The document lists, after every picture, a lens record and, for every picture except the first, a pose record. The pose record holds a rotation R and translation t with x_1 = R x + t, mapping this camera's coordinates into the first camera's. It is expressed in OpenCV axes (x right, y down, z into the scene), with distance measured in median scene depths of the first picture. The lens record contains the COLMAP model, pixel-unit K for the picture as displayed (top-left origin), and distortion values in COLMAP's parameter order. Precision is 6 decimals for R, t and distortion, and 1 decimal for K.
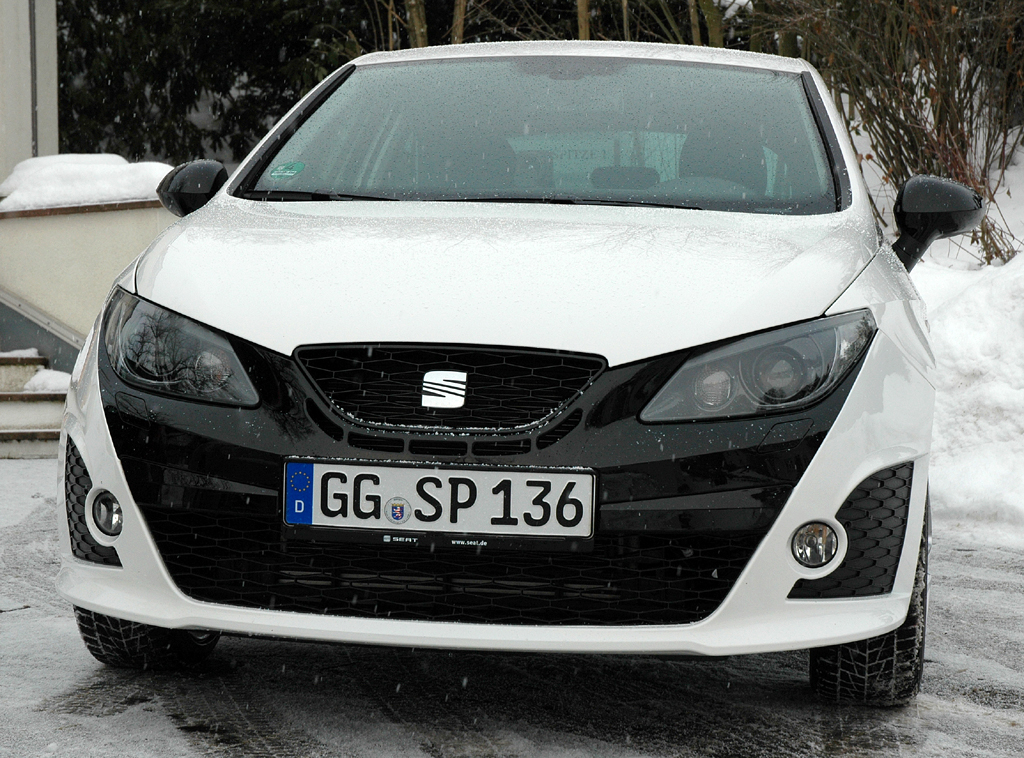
lens RADIAL K [[1405.1, 0, 512.2], [0, 1405.1, 379.6], [0, 0, 1]] dist [-0.023350, 0.000000]
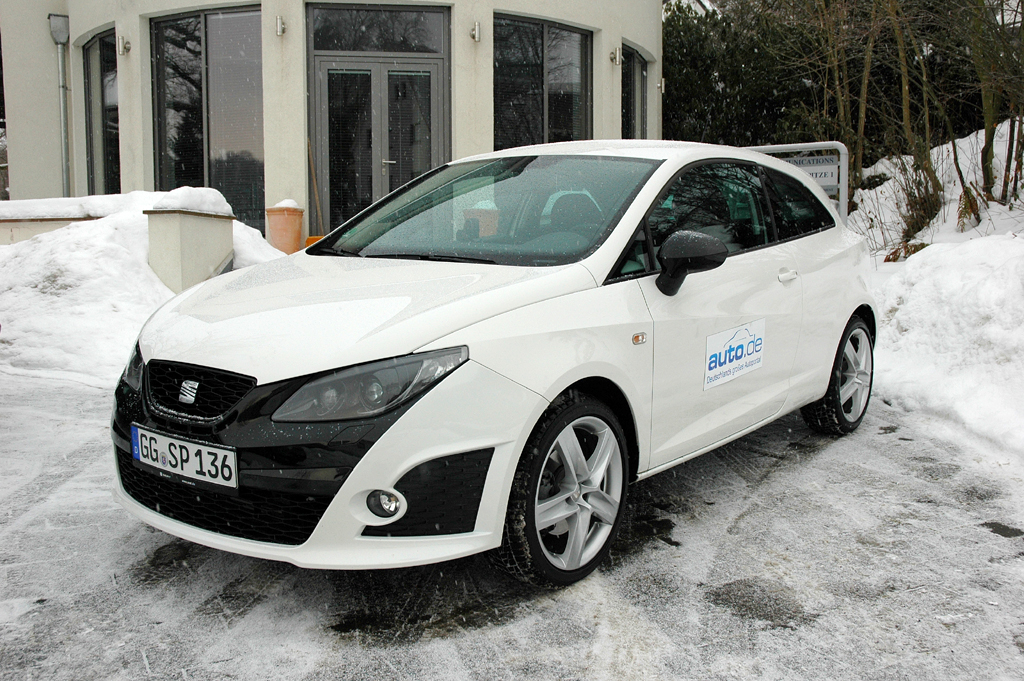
lens RADIAL K [[705.8, 0, 511.6], [0, 705.8, 336.8], [0, 0, 1]] dist [-0.001439, -0.000390]
pose [[0.932305, 0.032573, -0.360204, 0.642718], [-0.012631, 0.998261, 0.057580, -0.117578], [0.361453, -0.049133, 0.931095, 0.336664]]
